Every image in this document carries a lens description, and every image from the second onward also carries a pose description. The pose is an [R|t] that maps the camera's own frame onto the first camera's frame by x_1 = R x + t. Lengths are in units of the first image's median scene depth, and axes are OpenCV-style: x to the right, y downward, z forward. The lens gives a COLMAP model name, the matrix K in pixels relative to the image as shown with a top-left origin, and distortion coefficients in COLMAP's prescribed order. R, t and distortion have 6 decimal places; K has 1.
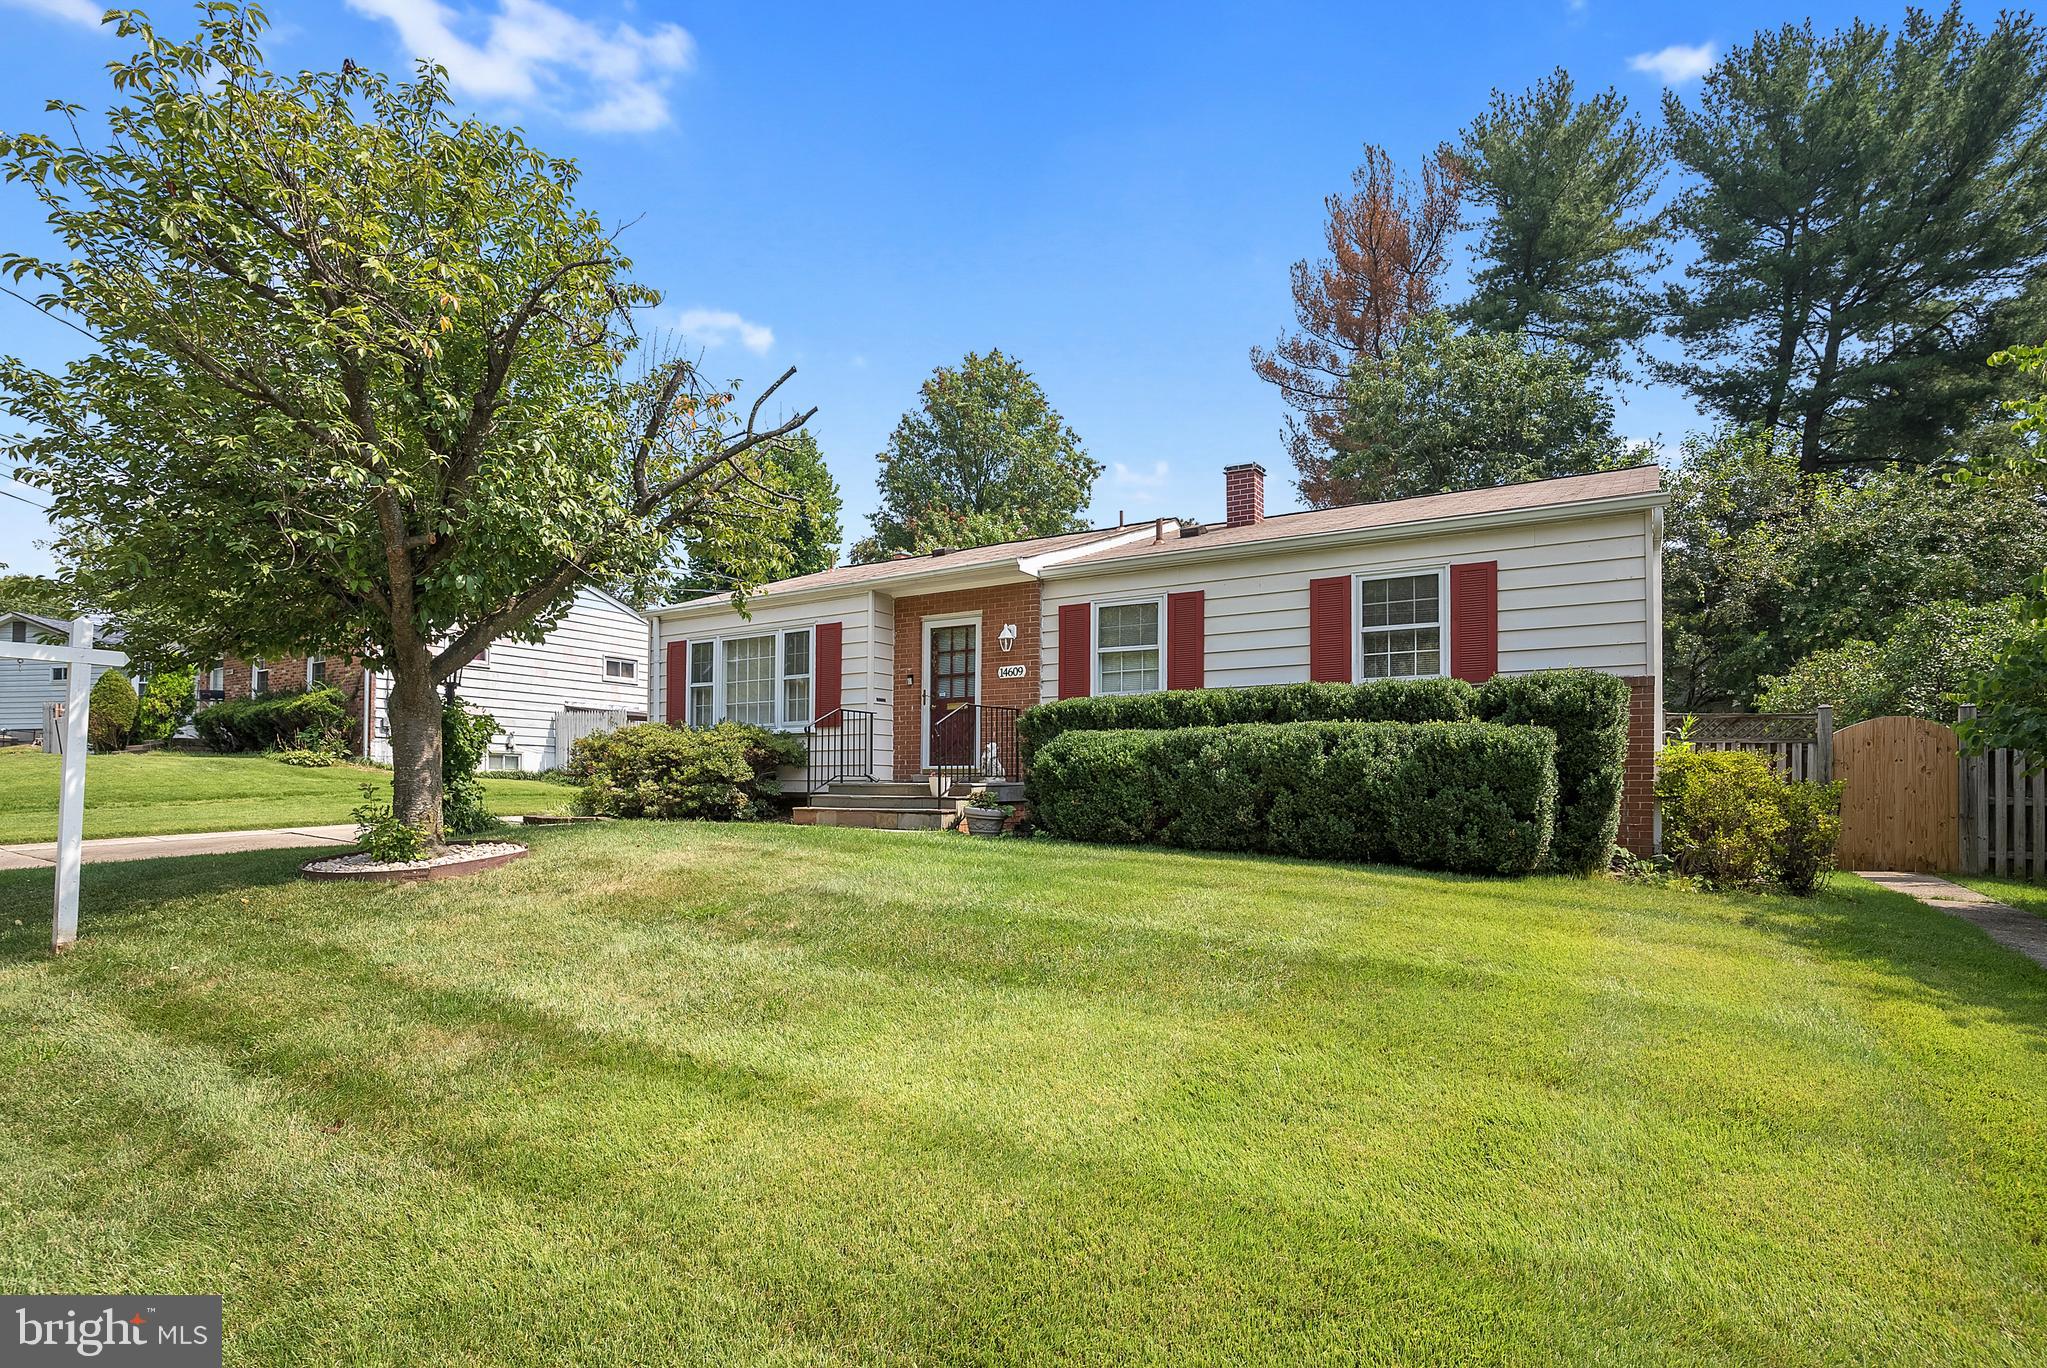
lens RADIAL K [[1029.2, 0, 1023.5], [0, 1029.2, 684.0], [0, 0, 1]] dist [-0.078123, 0.034502]
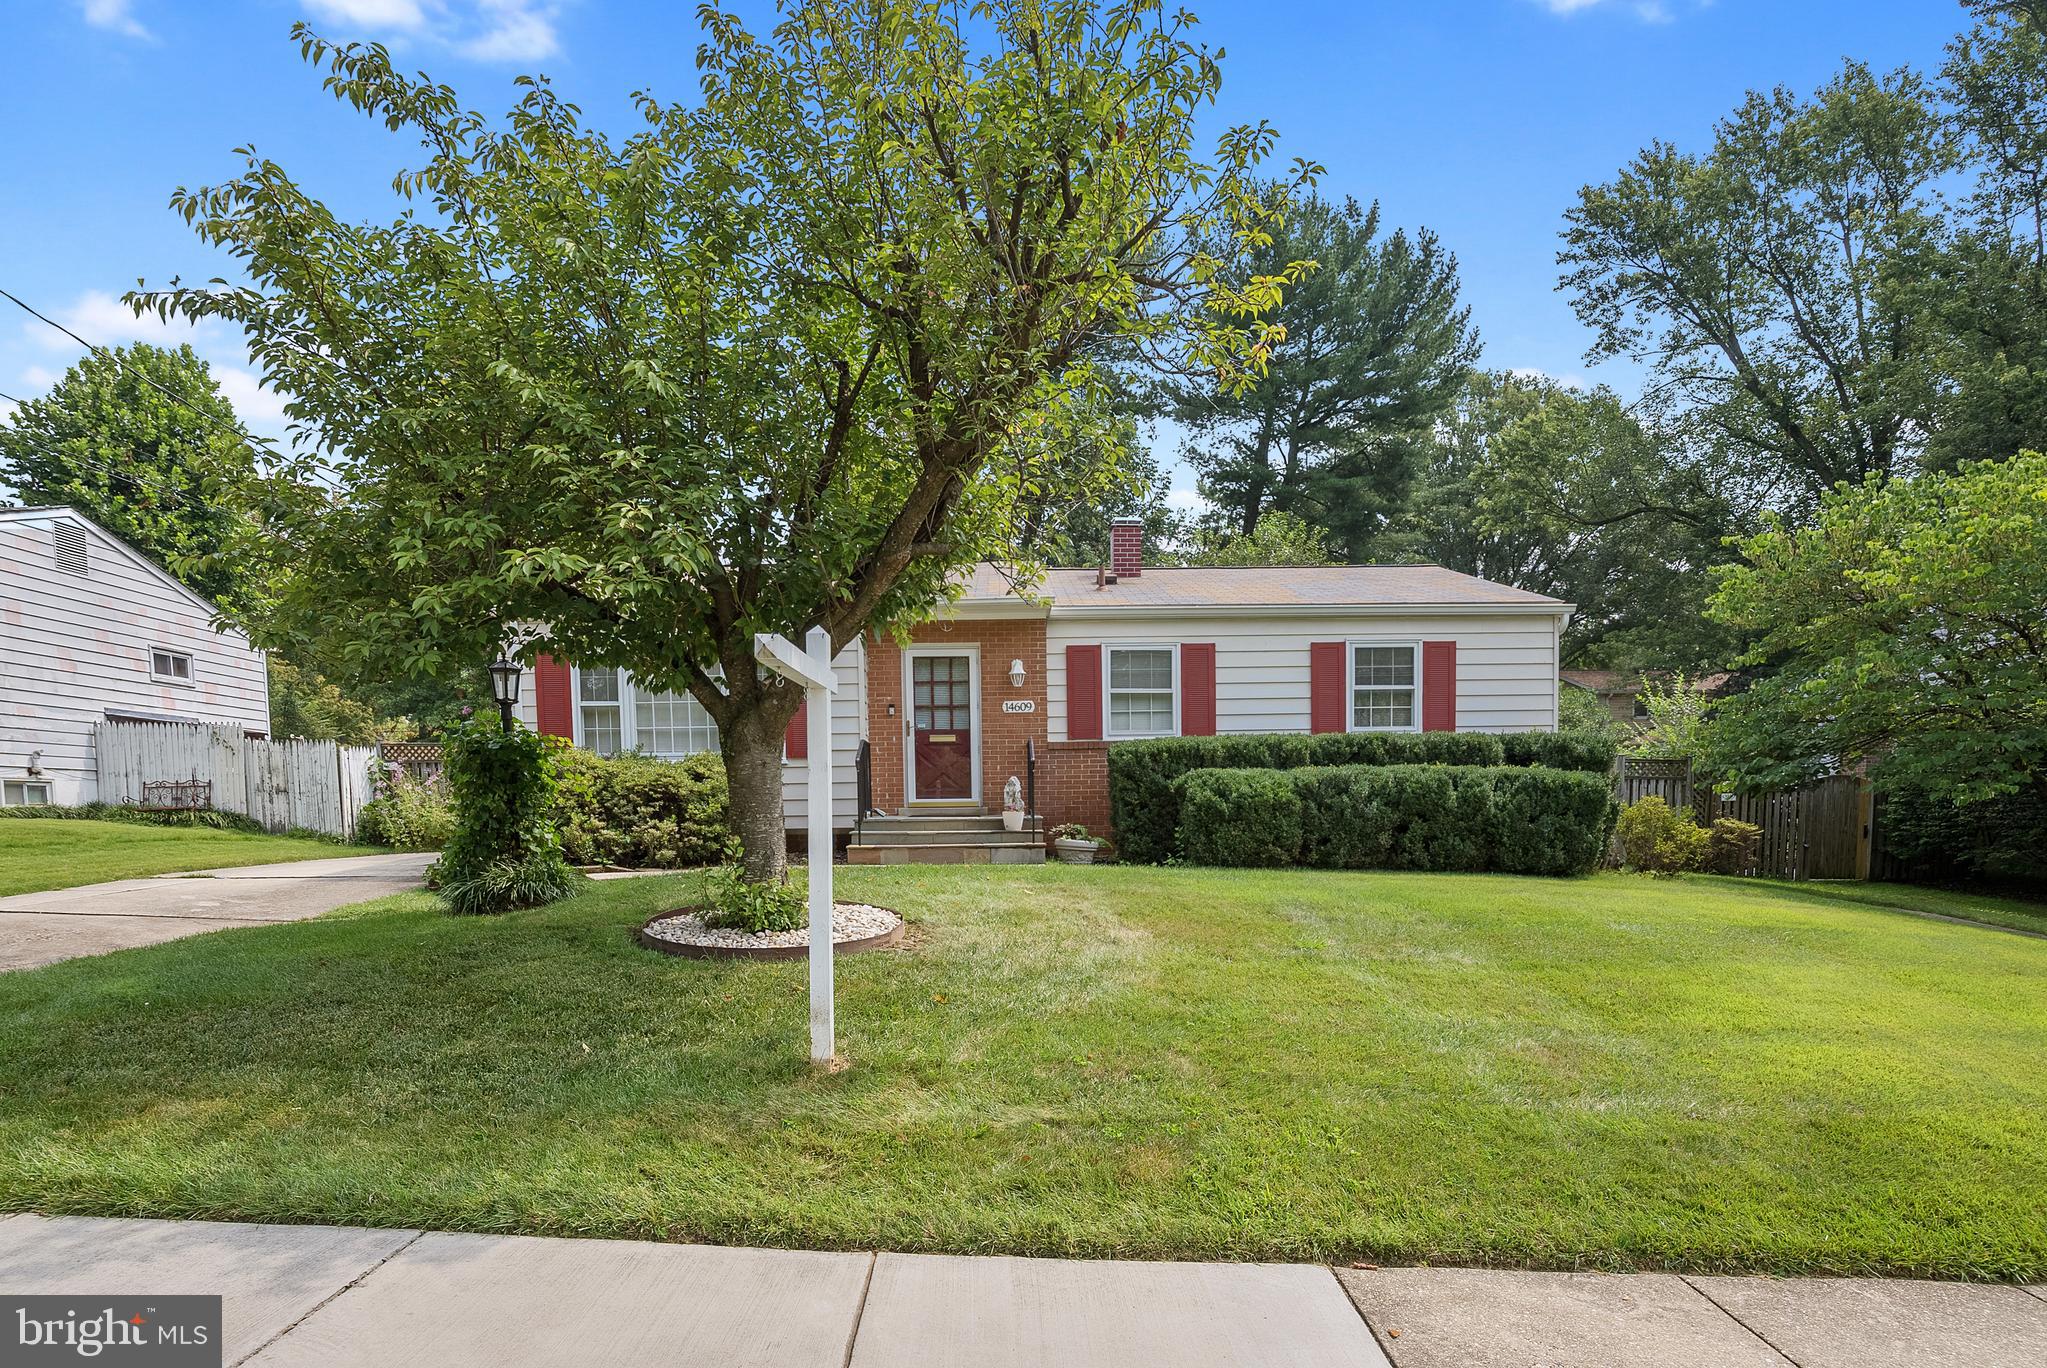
lens RADIAL K [[1083.4, 0, 1022.6], [0, 1083.4, 744.3], [0, 0, 1]] dist [-0.058066, -0.000044]
pose [[0.851615, 0.018031, 0.523857, -0.588598], [-0.038235, 0.998883, 0.027777, -0.004606], [-0.522771, -0.043685, 0.851353, 0.086377]]
